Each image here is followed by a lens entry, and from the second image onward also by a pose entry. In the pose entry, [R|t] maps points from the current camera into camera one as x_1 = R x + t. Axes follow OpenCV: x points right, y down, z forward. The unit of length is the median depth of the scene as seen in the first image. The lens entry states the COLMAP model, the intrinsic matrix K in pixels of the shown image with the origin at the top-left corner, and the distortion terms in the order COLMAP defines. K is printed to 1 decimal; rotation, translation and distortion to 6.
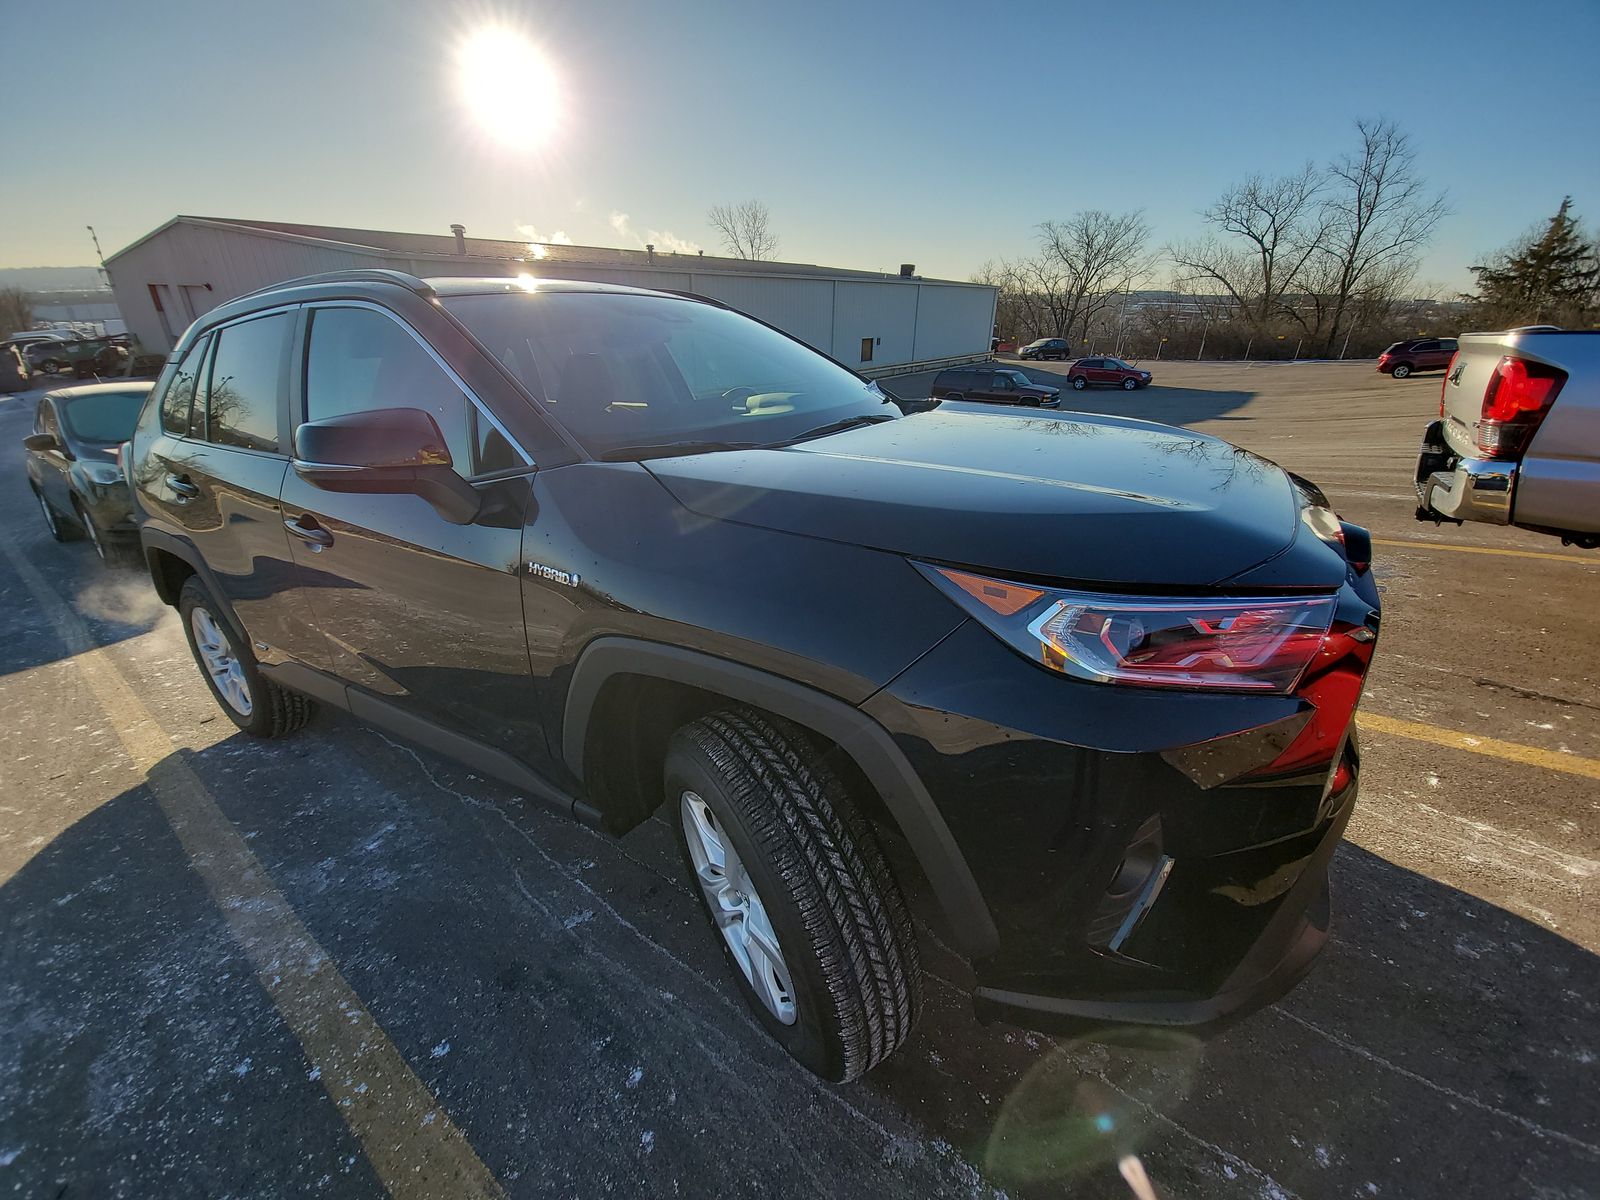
lens RADIAL K [[648.8, 0, 791.4], [0, 648.8, 607.0], [0, 0, 1]] dist [-0.010288, -0.003877]
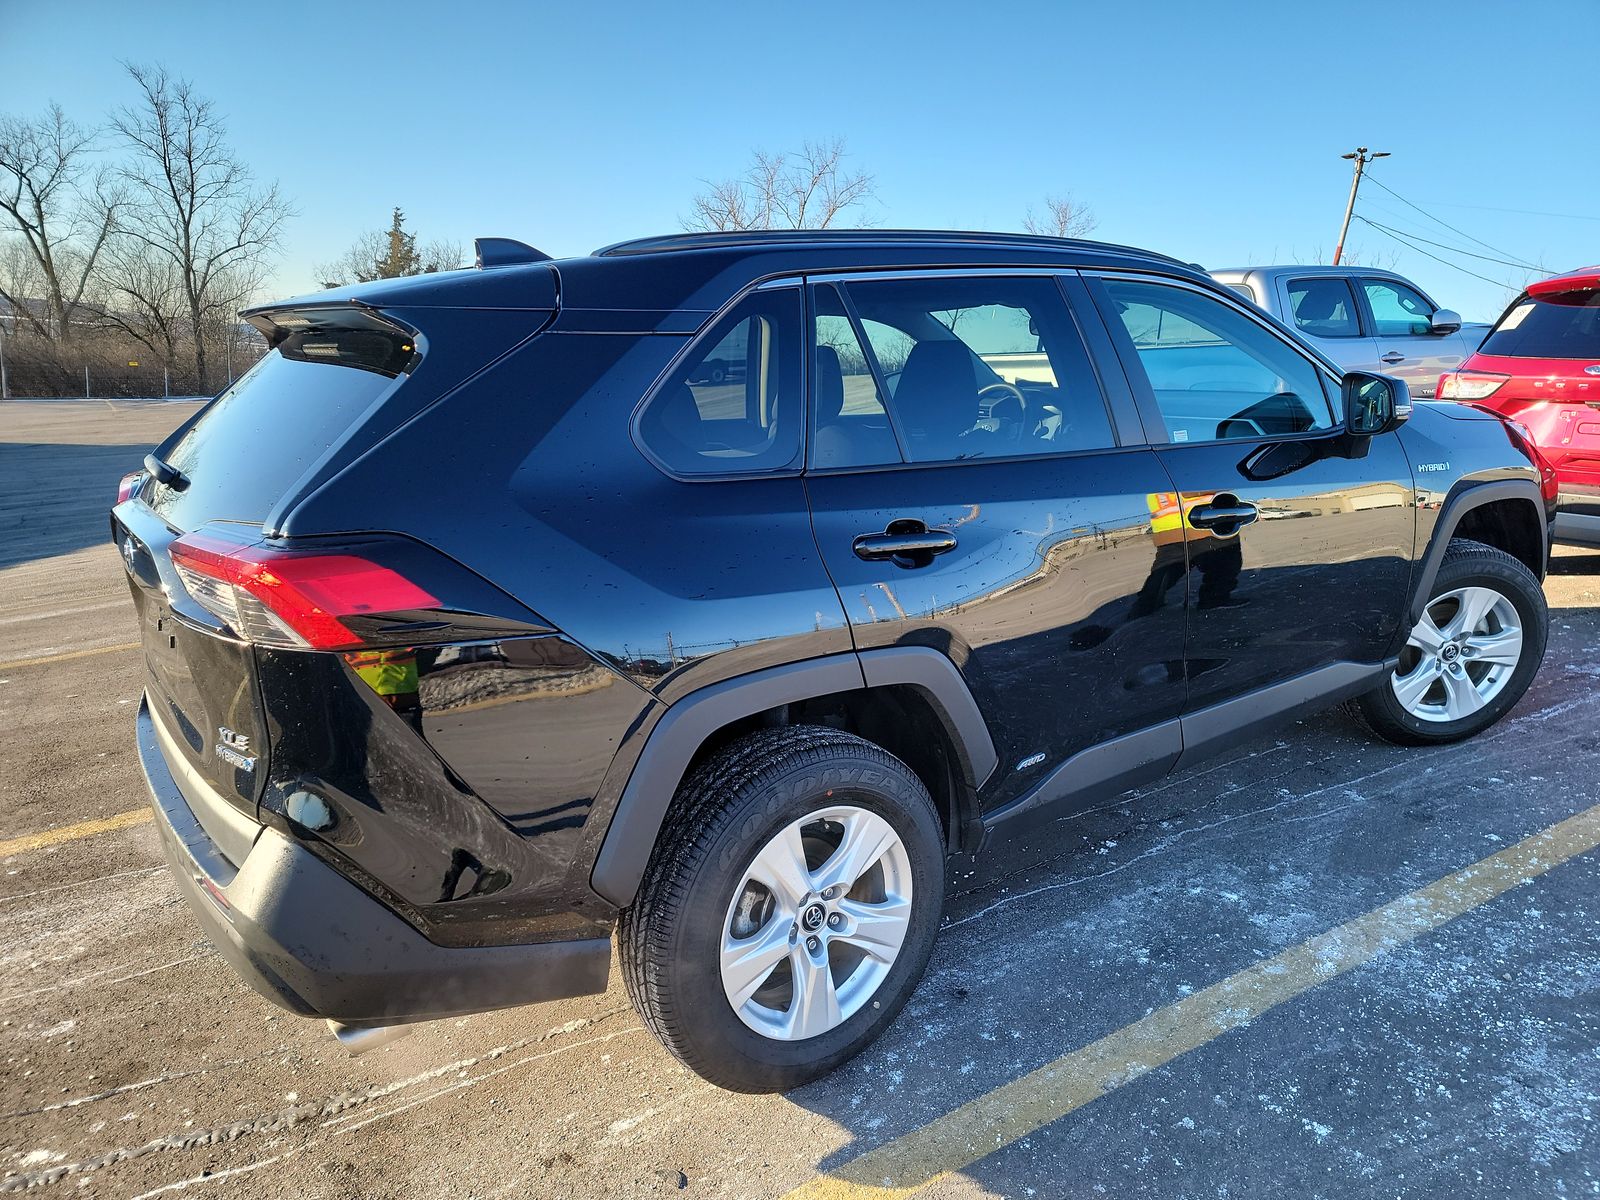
lens RADIAL K [[1151.5, 0, 793.2], [0, 1151.5, 600.5], [0, 0, 1]] dist [0.033012, -0.008766]
pose [[0.367122, -0.169112, 0.914671, -2.173545], [0.345889, 0.937640, 0.034529, -0.240935], [-0.863471, 0.303699, 0.402722, 0.767037]]
